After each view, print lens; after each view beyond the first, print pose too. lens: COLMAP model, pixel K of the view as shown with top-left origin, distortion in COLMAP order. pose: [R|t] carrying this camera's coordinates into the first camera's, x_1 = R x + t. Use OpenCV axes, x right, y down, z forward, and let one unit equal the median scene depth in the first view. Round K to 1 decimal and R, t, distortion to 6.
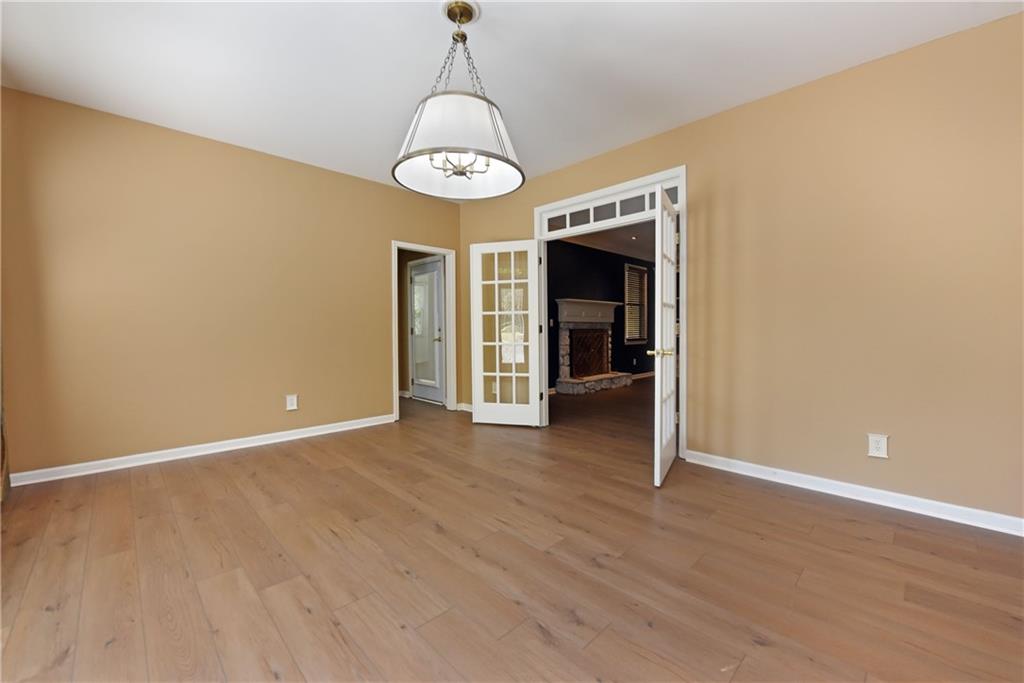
lens RADIAL K [[409.5, 0, 512.0], [0, 409.5, 338.1], [0, 0, 1]] dist [-0.011831, -0.000866]
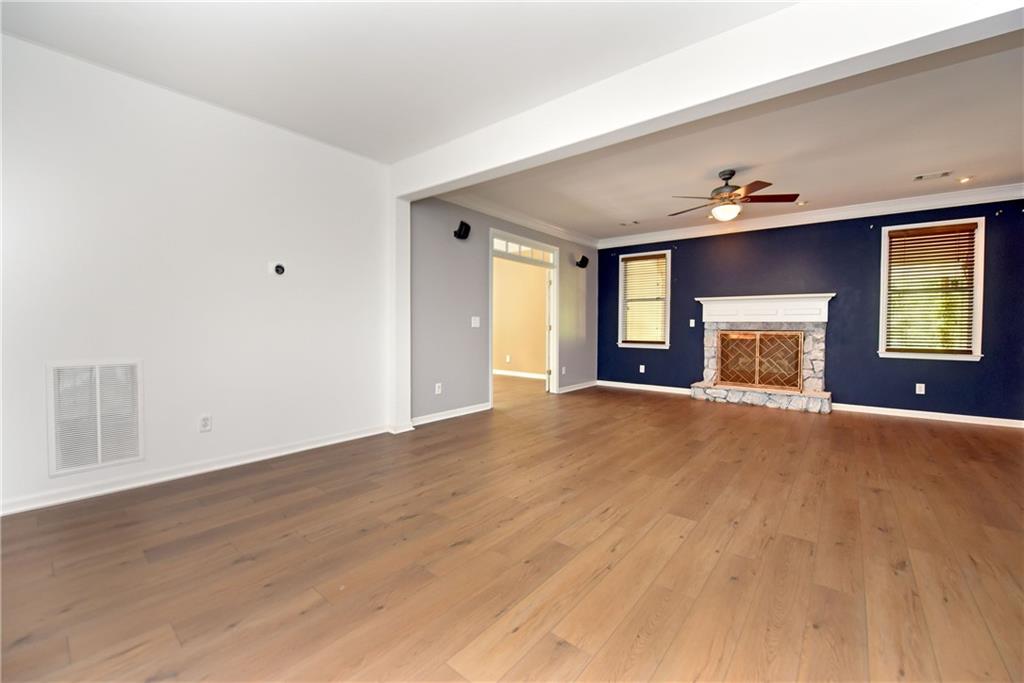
lens RADIAL K [[409.5, 0, 512.7], [0, 409.5, 337.5], [0, 0, 1]] dist [-0.011831, -0.000866]
pose [[0.123432, 0.033367, -0.991792, 0.905686], [-0.031635, 0.999059, 0.029674, -0.016259], [0.991849, 0.027712, 0.124371, 0.395166]]
